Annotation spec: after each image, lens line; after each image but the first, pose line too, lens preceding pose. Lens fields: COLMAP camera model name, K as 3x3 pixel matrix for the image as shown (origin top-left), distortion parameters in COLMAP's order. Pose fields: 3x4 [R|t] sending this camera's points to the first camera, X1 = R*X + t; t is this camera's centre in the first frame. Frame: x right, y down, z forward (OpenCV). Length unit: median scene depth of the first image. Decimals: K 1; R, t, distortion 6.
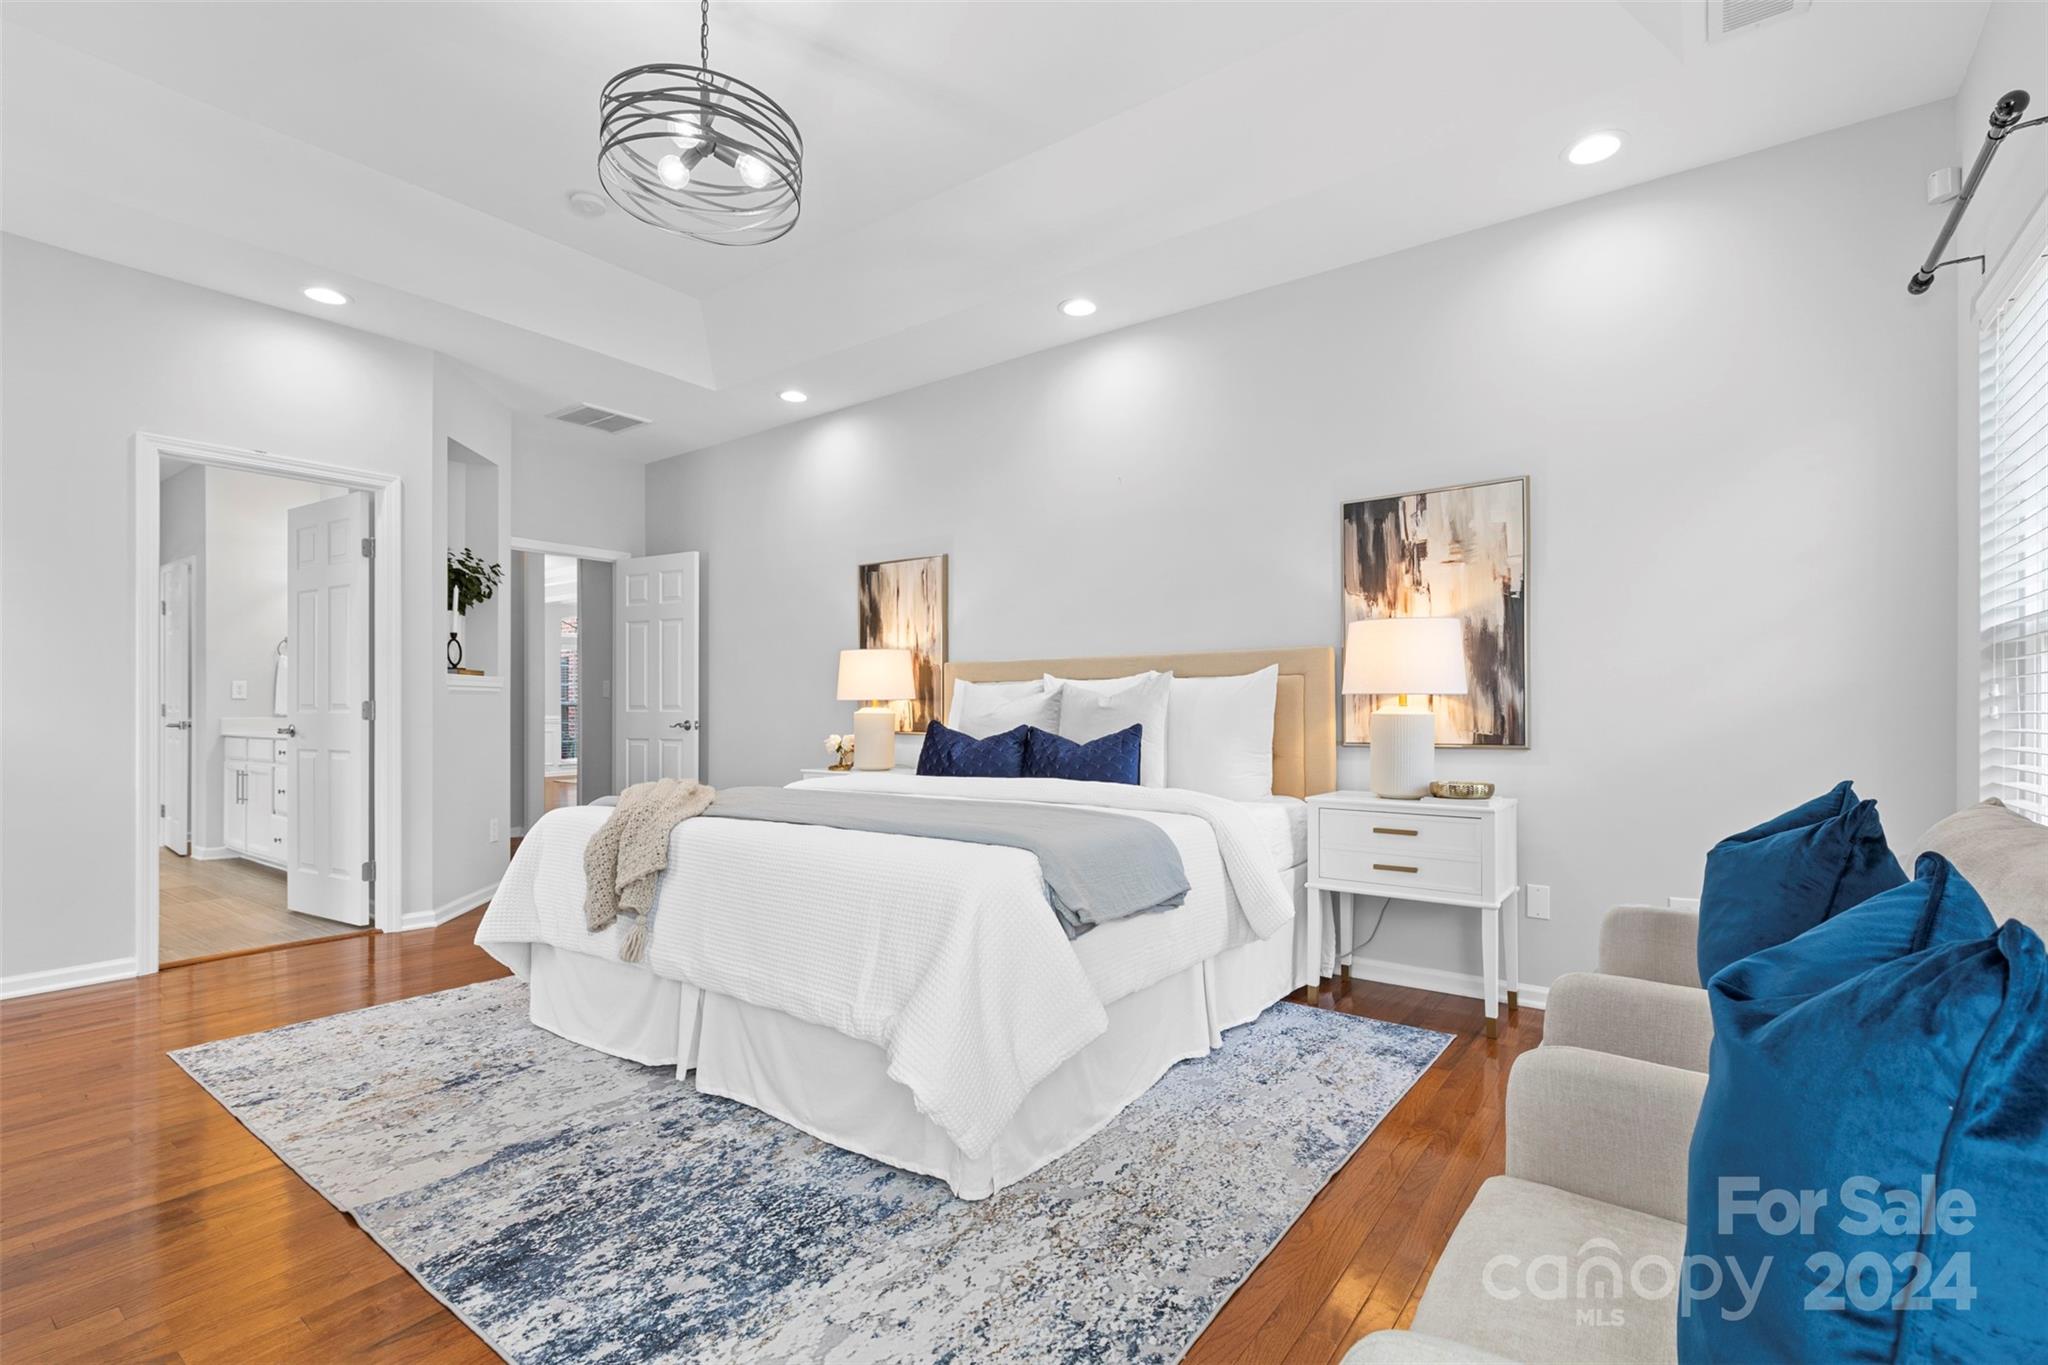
lens RADIAL K [[922.0, 0, 1025.4], [0, 922.0, 701.4], [0, 0, 1]] dist [0.003064, -0.000075]
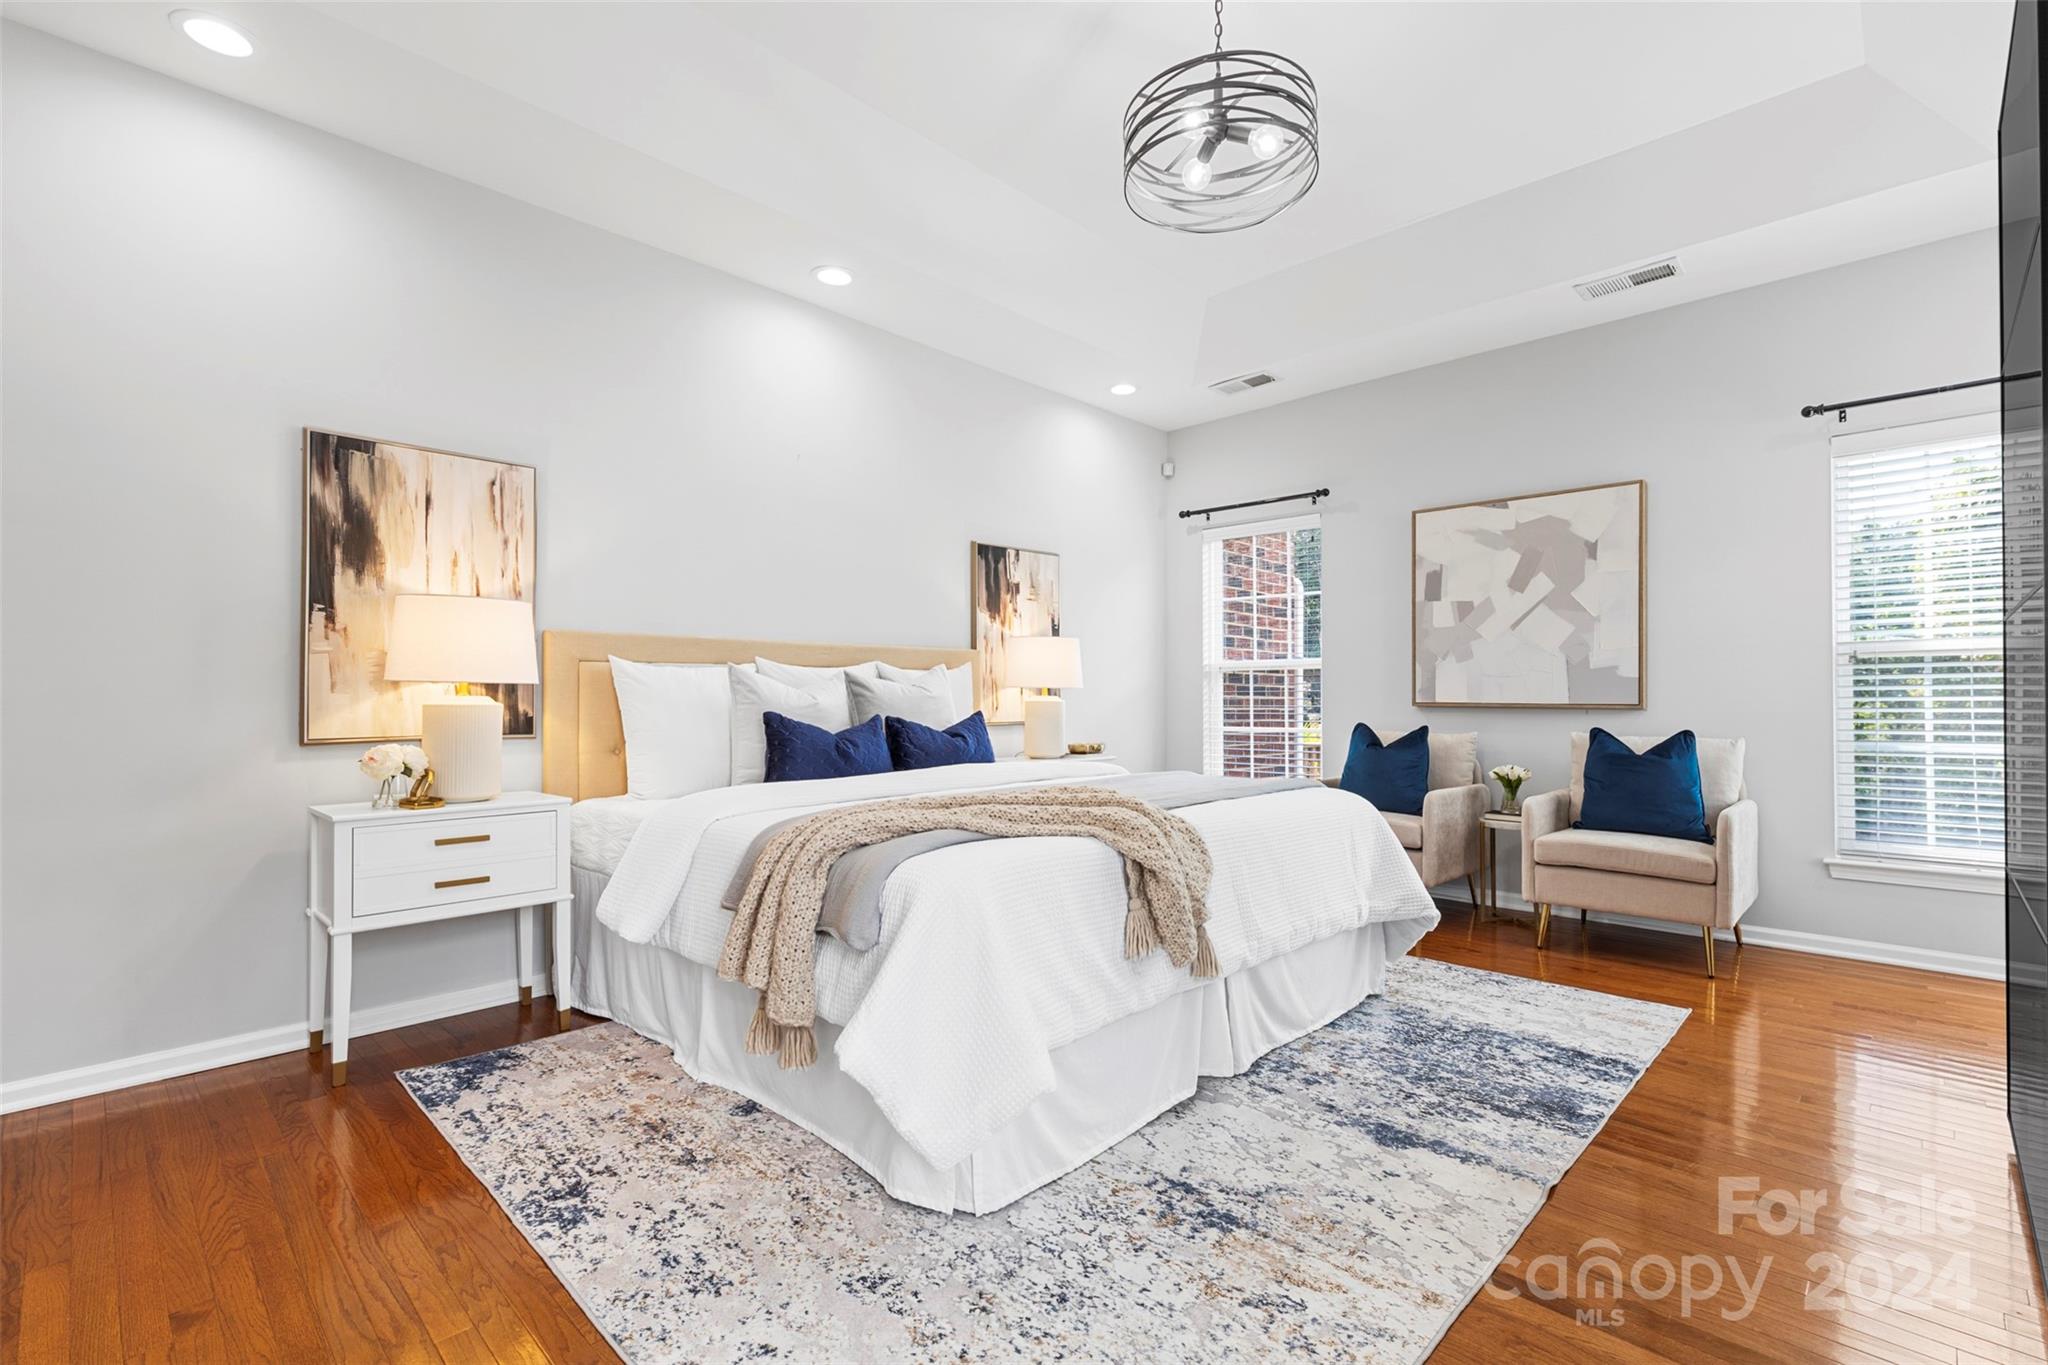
lens RADIAL K [[922.0, 0, 1025.4], [0, 922.0, 701.4], [0, 0, 1]] dist [0.003064, -0.000075]
pose [[0.132990, -0.003265, 0.991112, -1.438276], [-0.008011, 0.999958, 0.004369, 0.009573], [-0.991085, -0.008520, 0.132958, 1.140489]]
